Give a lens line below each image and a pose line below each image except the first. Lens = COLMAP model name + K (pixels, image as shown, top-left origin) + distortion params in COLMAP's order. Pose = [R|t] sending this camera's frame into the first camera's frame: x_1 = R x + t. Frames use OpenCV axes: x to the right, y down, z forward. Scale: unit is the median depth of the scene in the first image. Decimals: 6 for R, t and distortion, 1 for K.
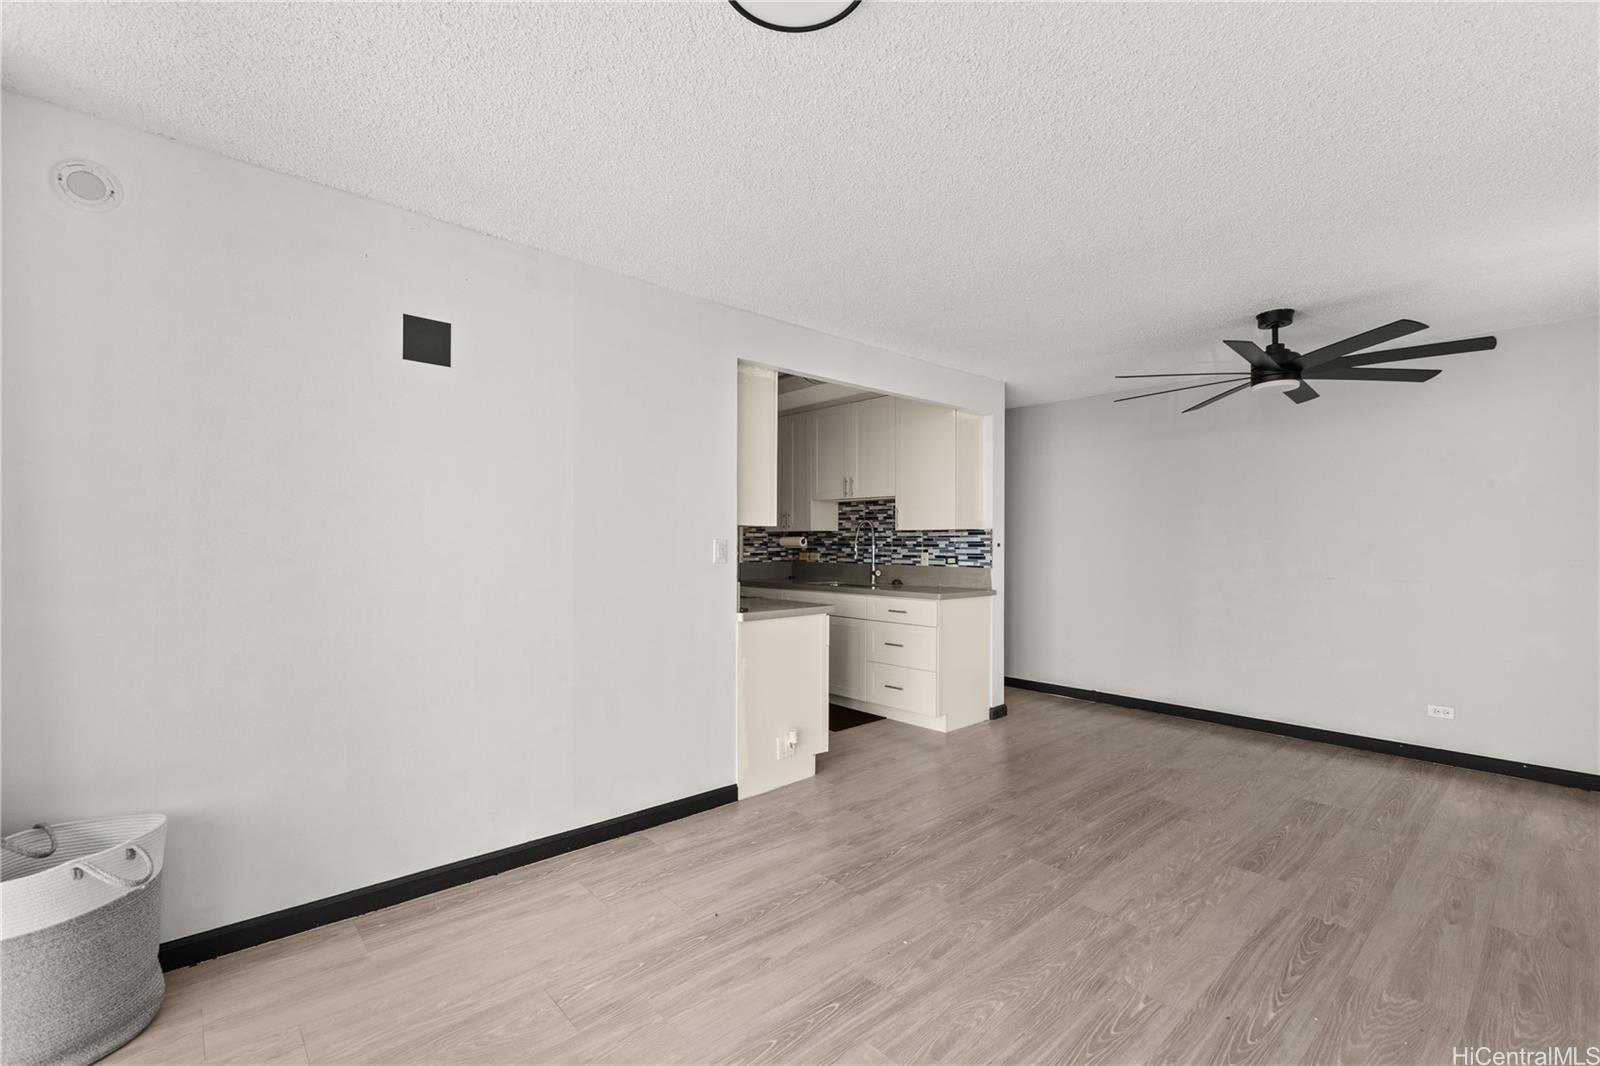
lens RADIAL K [[699.1, 0, 795.5], [0, 699.1, 544.2], [0, 0, 1]] dist [0.012190, -0.000311]
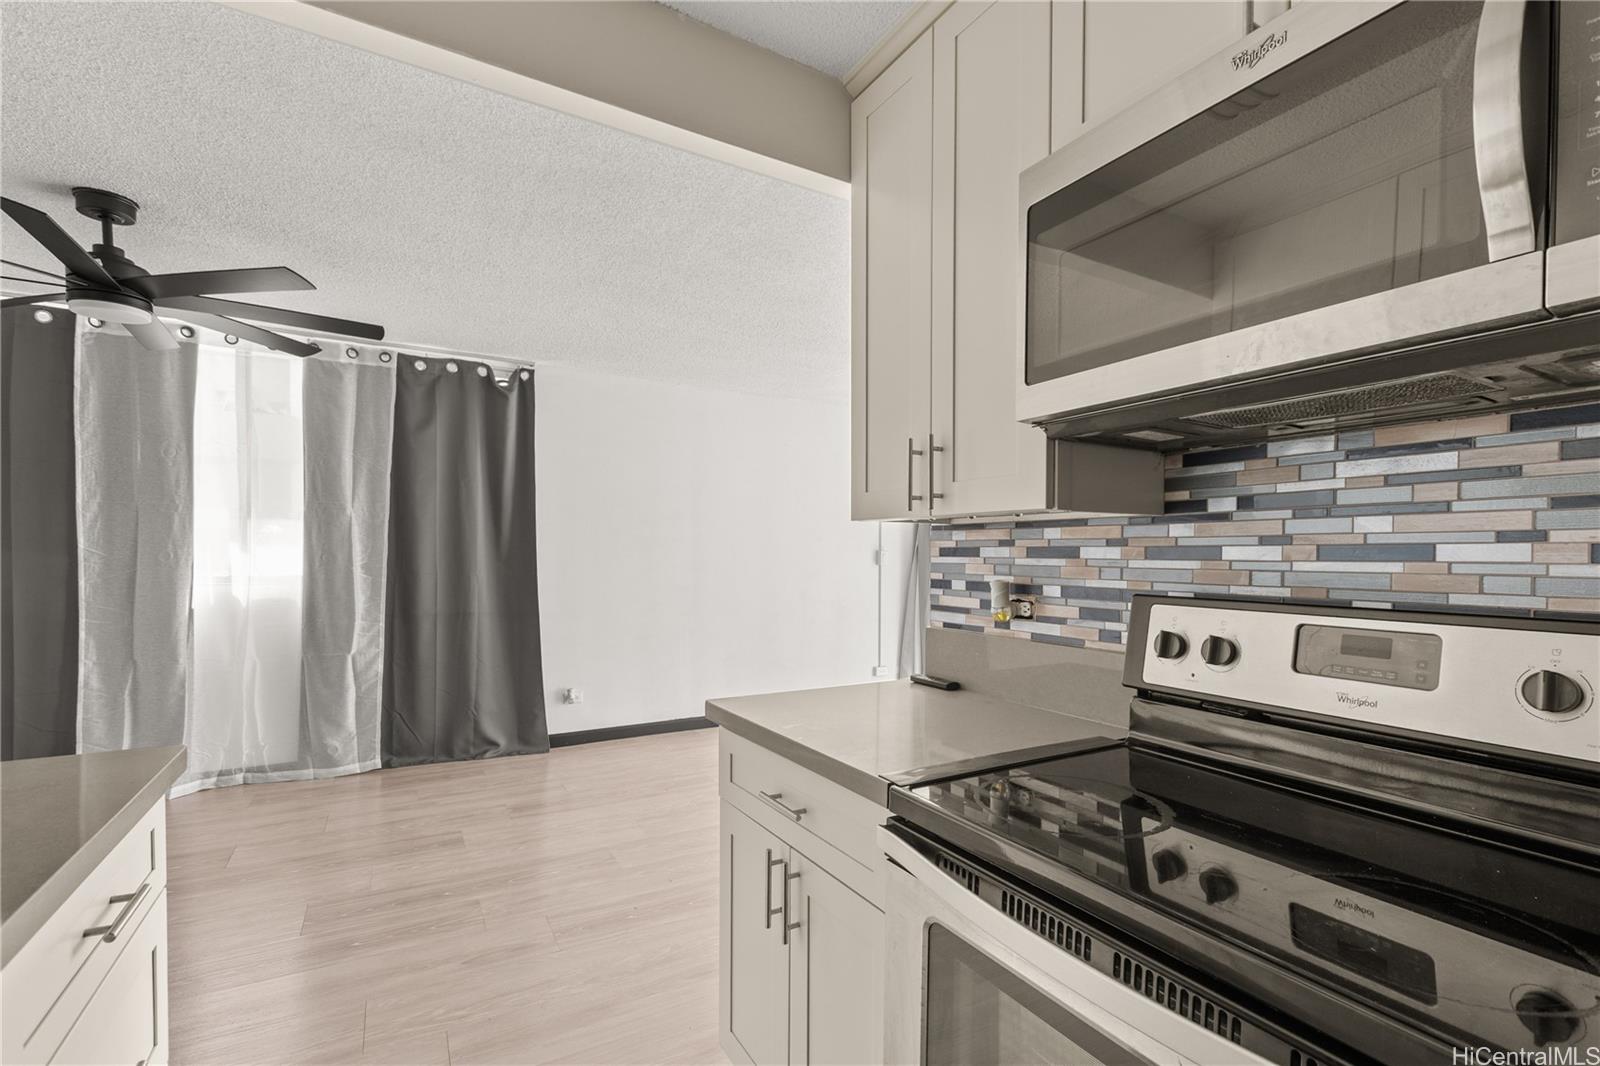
lens RADIAL K [[713.6, 0, 800.2], [0, 713.6, 566.4], [0, 0, 1]] dist [0.009060, -0.000724]
pose [[-0.977292, -0.012651, 0.211520, -0.064051], [-0.008328, 0.999738, 0.021316, -0.002713], [-0.211734, 0.019071, -0.977141, 1.033868]]
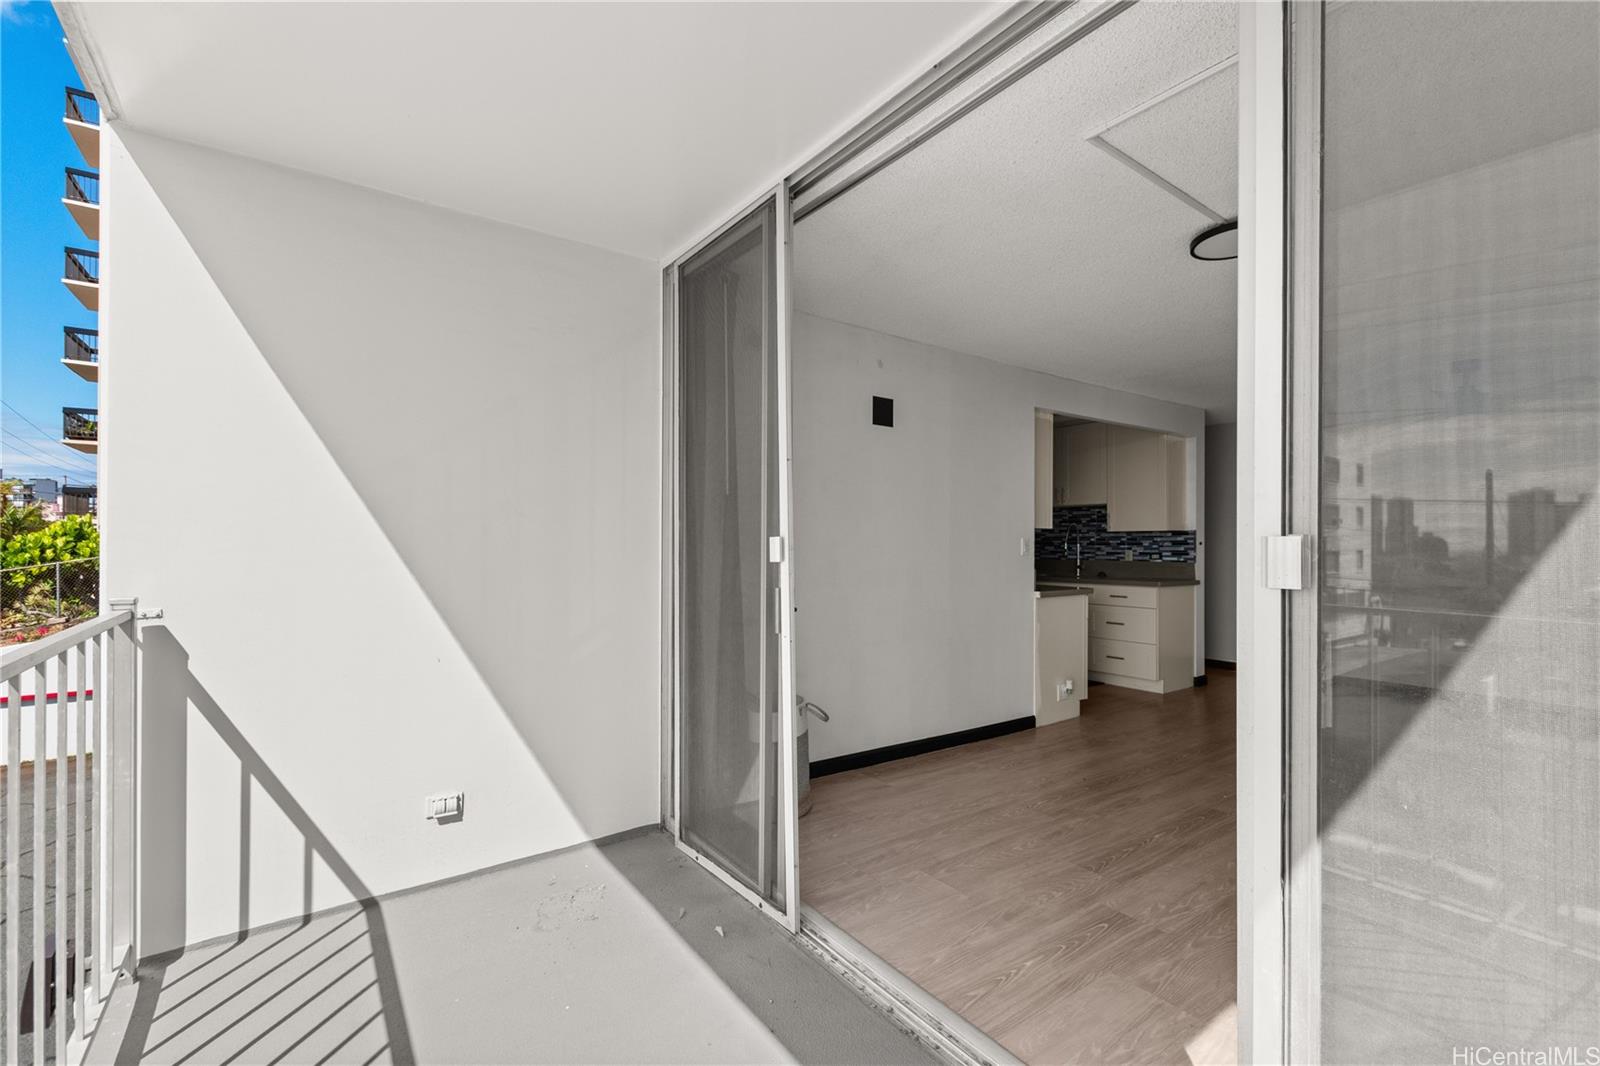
lens RADIAL K [[699.1, 0, 795.5], [0, 699.1, 544.2], [0, 0, 1]] dist [0.012190, -0.000311]
pose [[0.993492, 0.000360, -0.113905, -0.253903], [-0.000702, 0.999995, -0.002965, 0.006095], [0.113904, 0.003025, 0.993487, -0.272913]]
